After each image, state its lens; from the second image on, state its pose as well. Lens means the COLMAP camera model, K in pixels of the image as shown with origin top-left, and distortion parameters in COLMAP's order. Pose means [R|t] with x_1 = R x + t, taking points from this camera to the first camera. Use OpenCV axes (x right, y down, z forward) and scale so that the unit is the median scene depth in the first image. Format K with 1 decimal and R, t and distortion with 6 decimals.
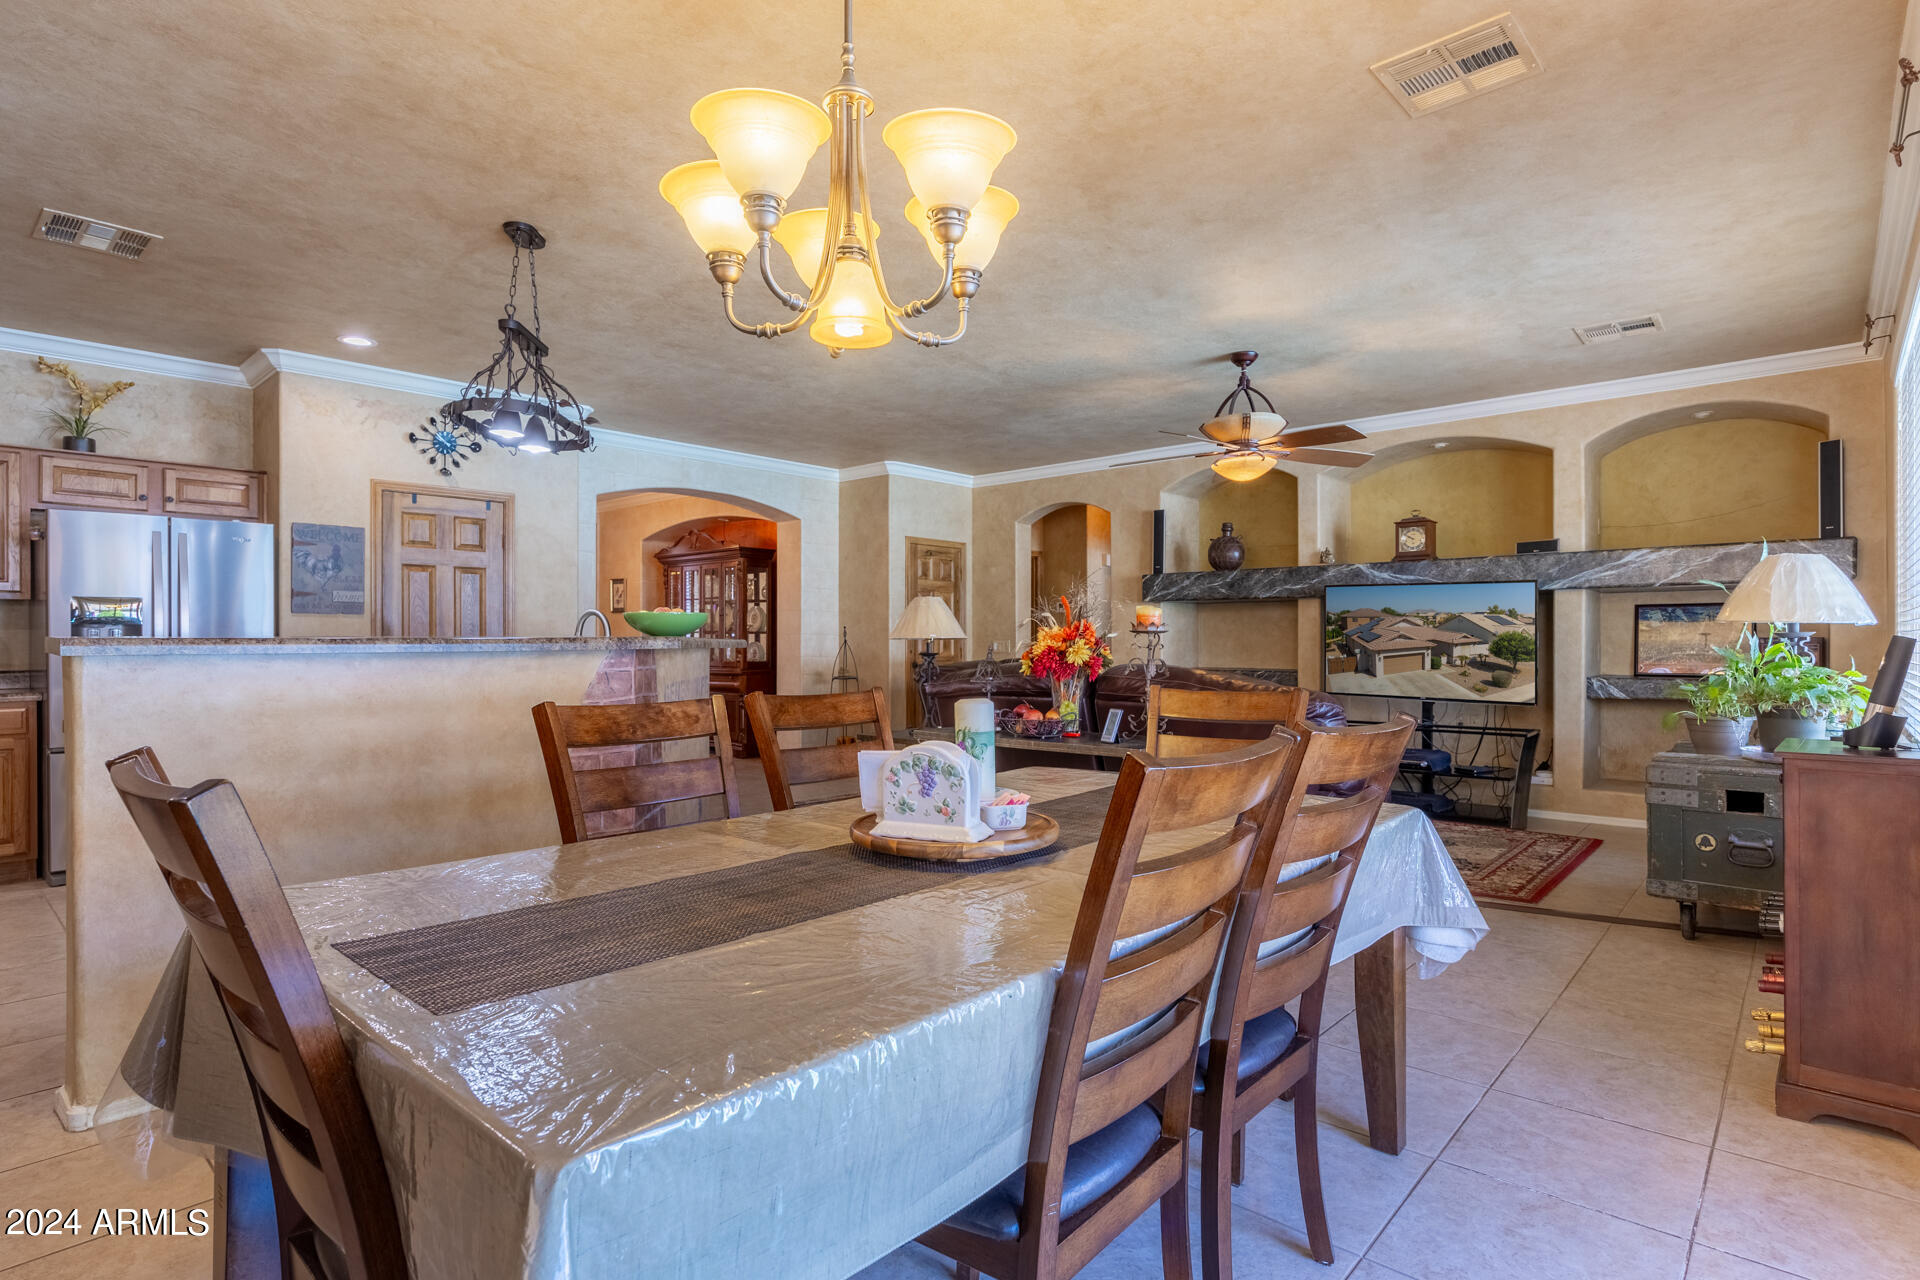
lens RADIAL K [[1002.2, 0, 959.9], [0, 1002.2, 636.3], [0, 0, 1]] dist [-0.010272, 0.000673]
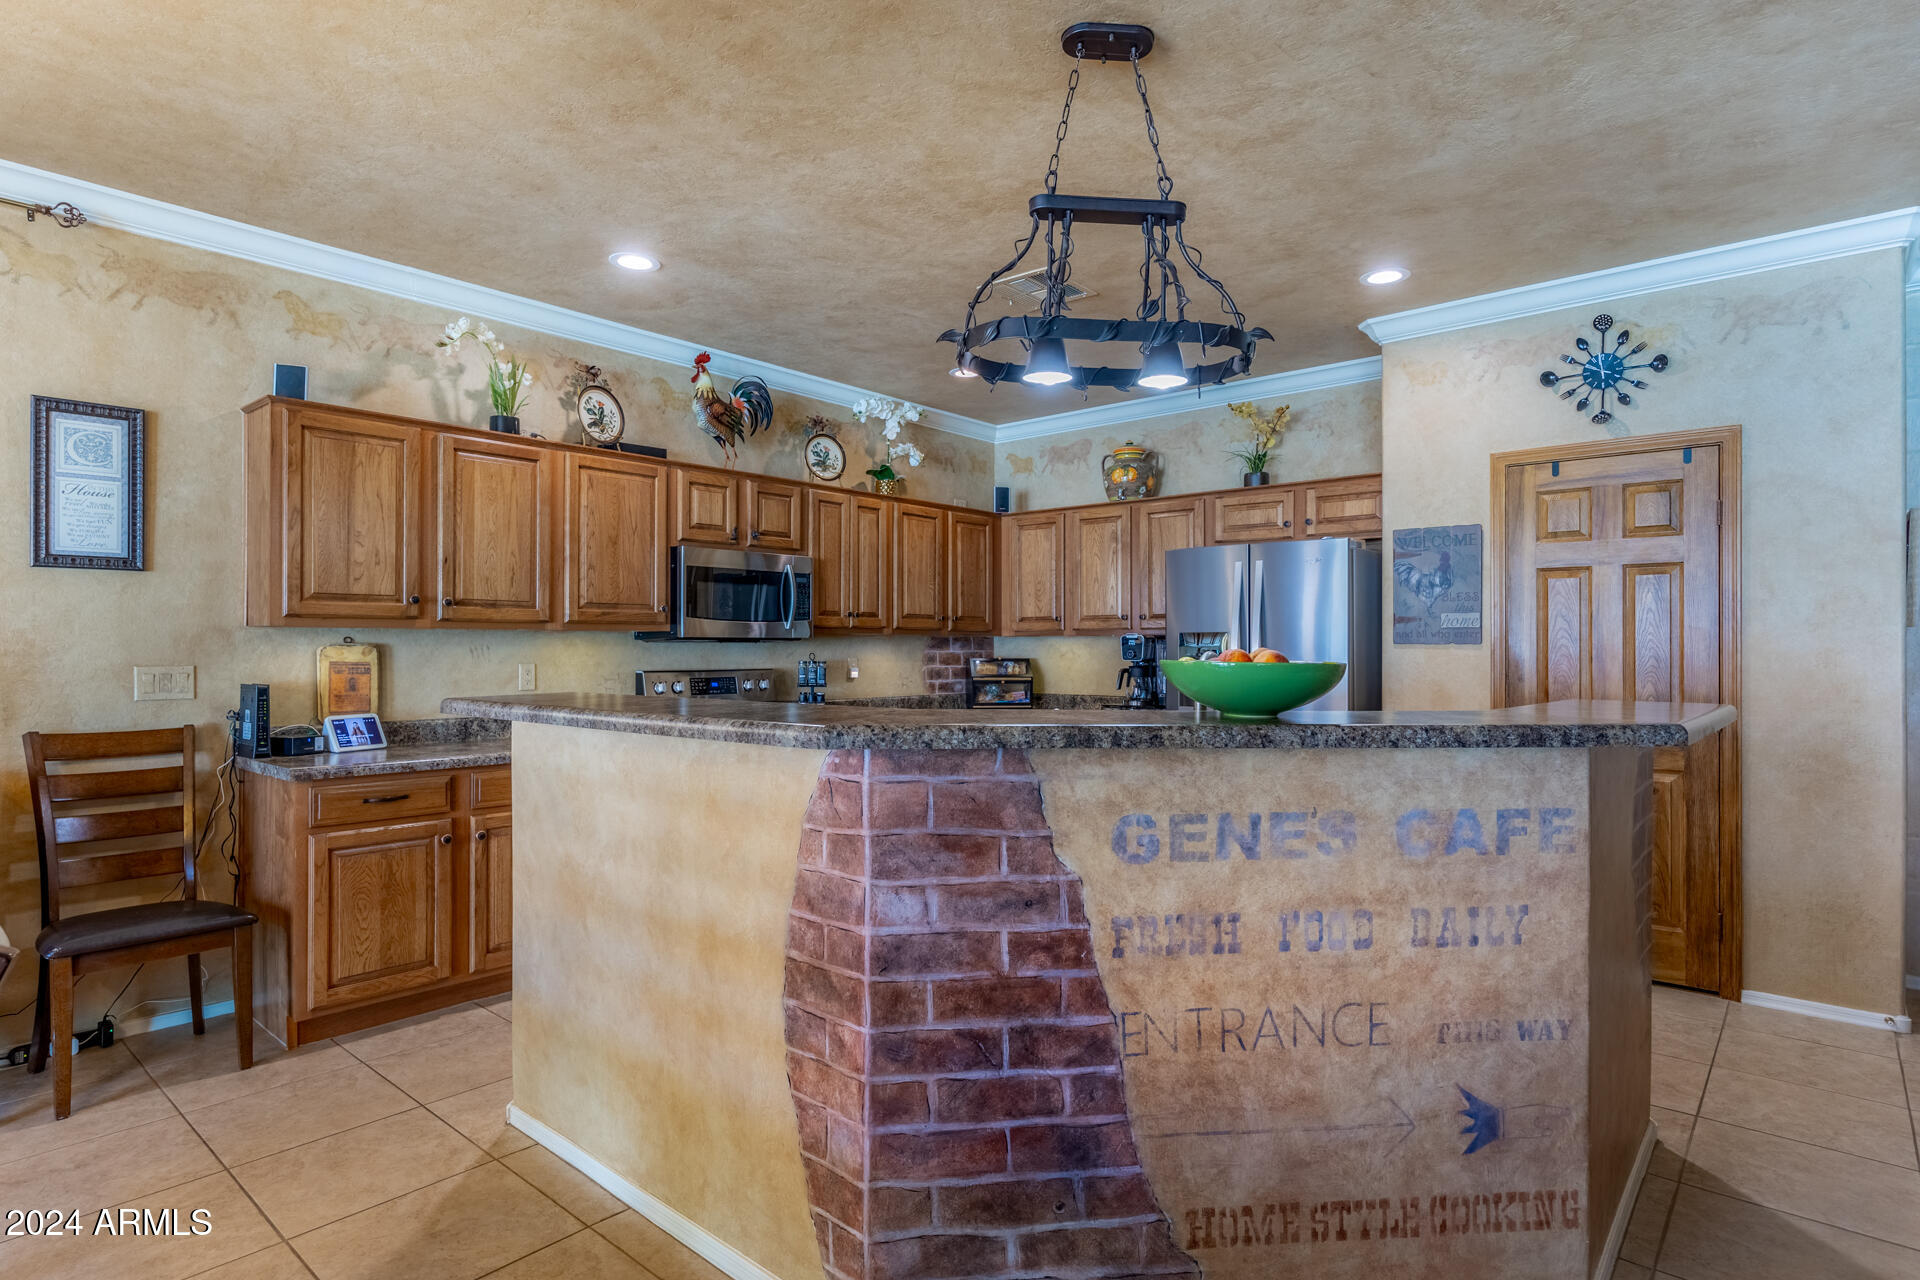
lens RADIAL K [[1002.2, 0, 962.7], [0, 1002.2, 648.7], [0, 0, 1]] dist [-0.010272, 0.000673]
pose [[0.015418, 0.001981, -0.999879, 0.107382], [0.004331, 0.999989, 0.002048, -0.019777], [0.999872, -0.004362, 0.015409, 0.557860]]
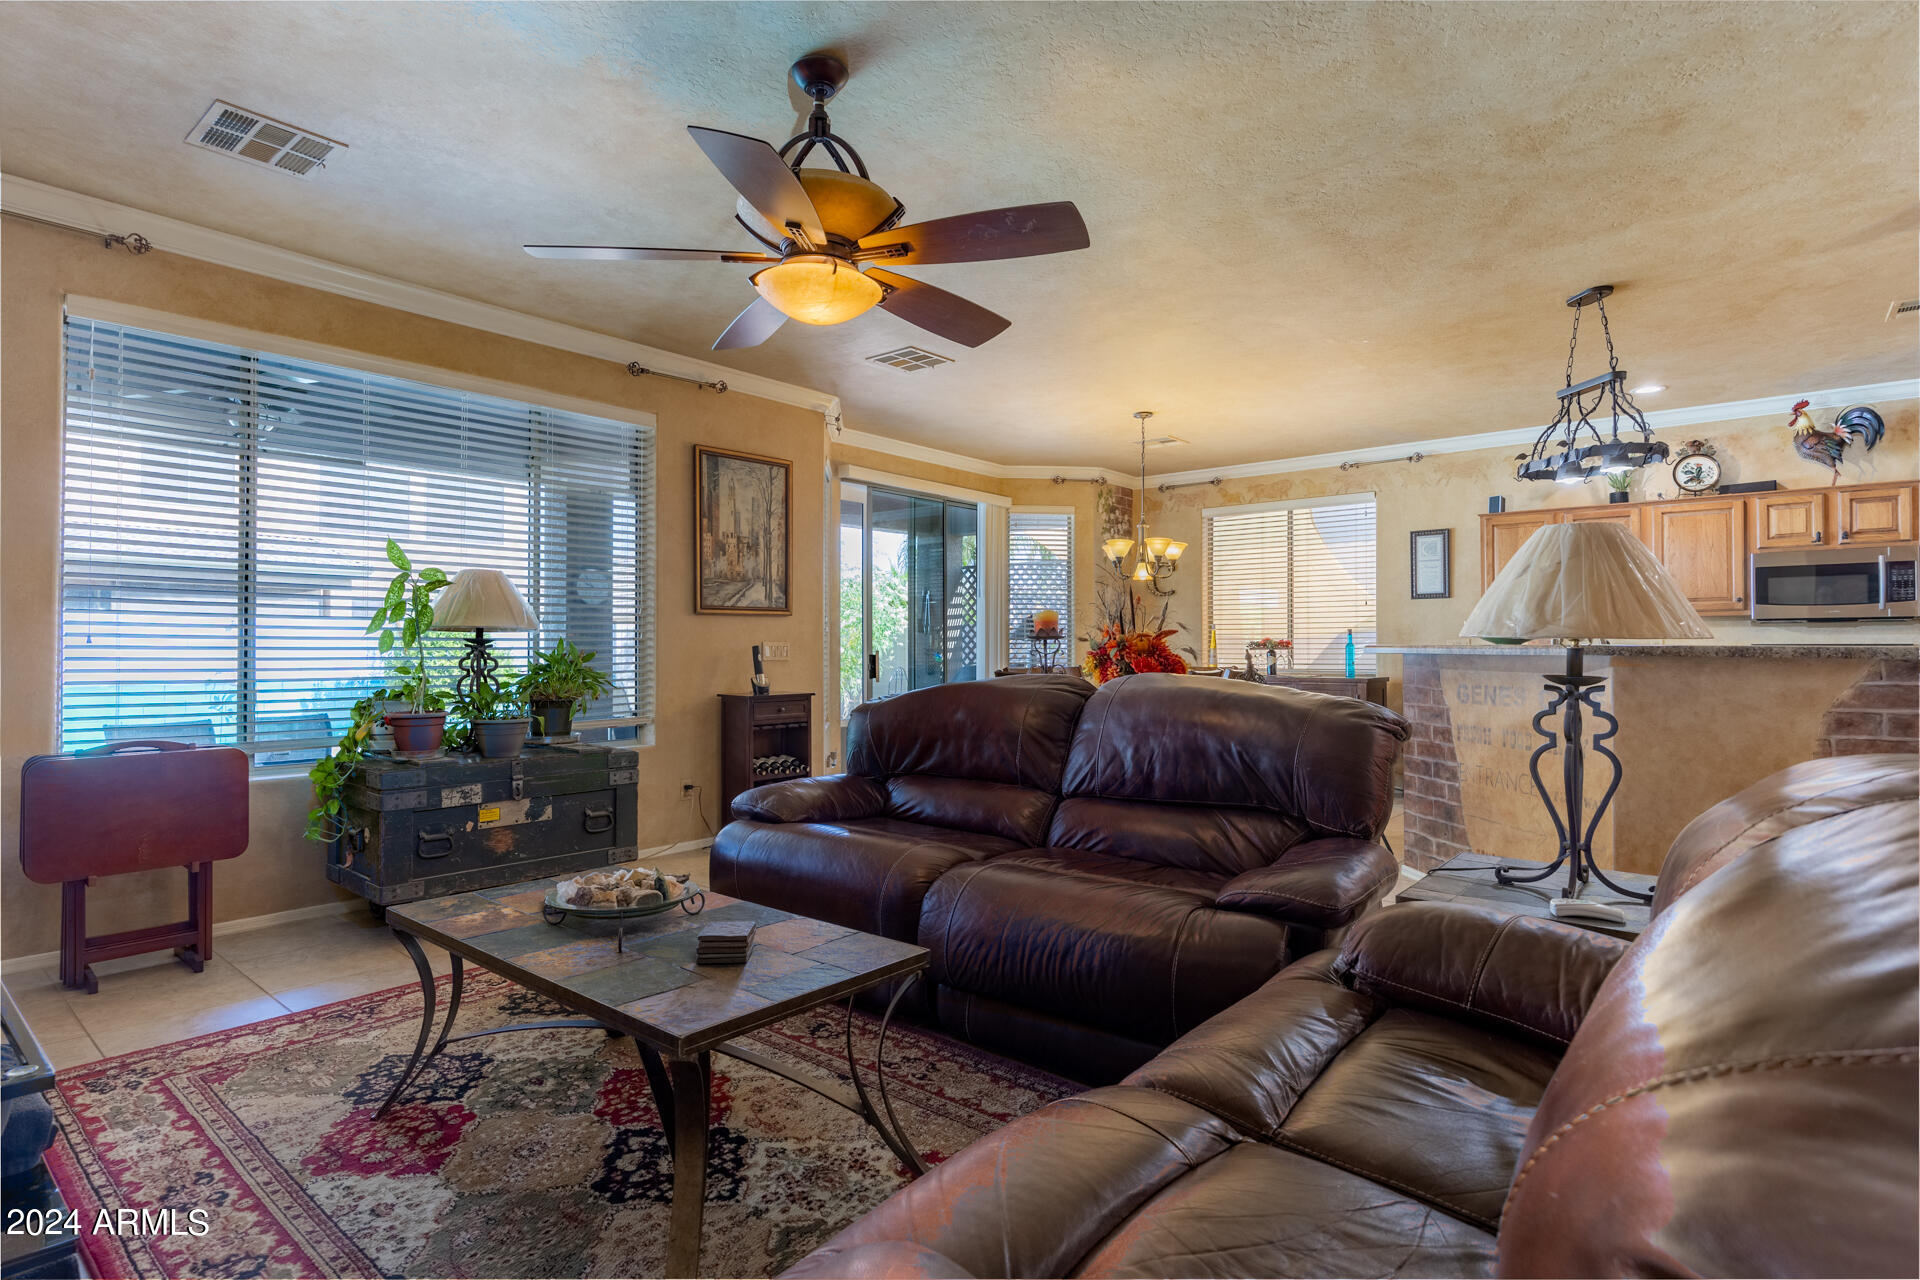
lens RADIAL K [[978.9, 0, 953.4], [0, 978.9, 636.1], [0, 0, 1]] dist [-0.010819, 0.000911]
pose [[-0.999890, -0.001627, -0.014709, 0.194027], [-0.001327, 0.999791, -0.020391, 0.008945], [0.014739, -0.020369, -0.999684, 1.294487]]
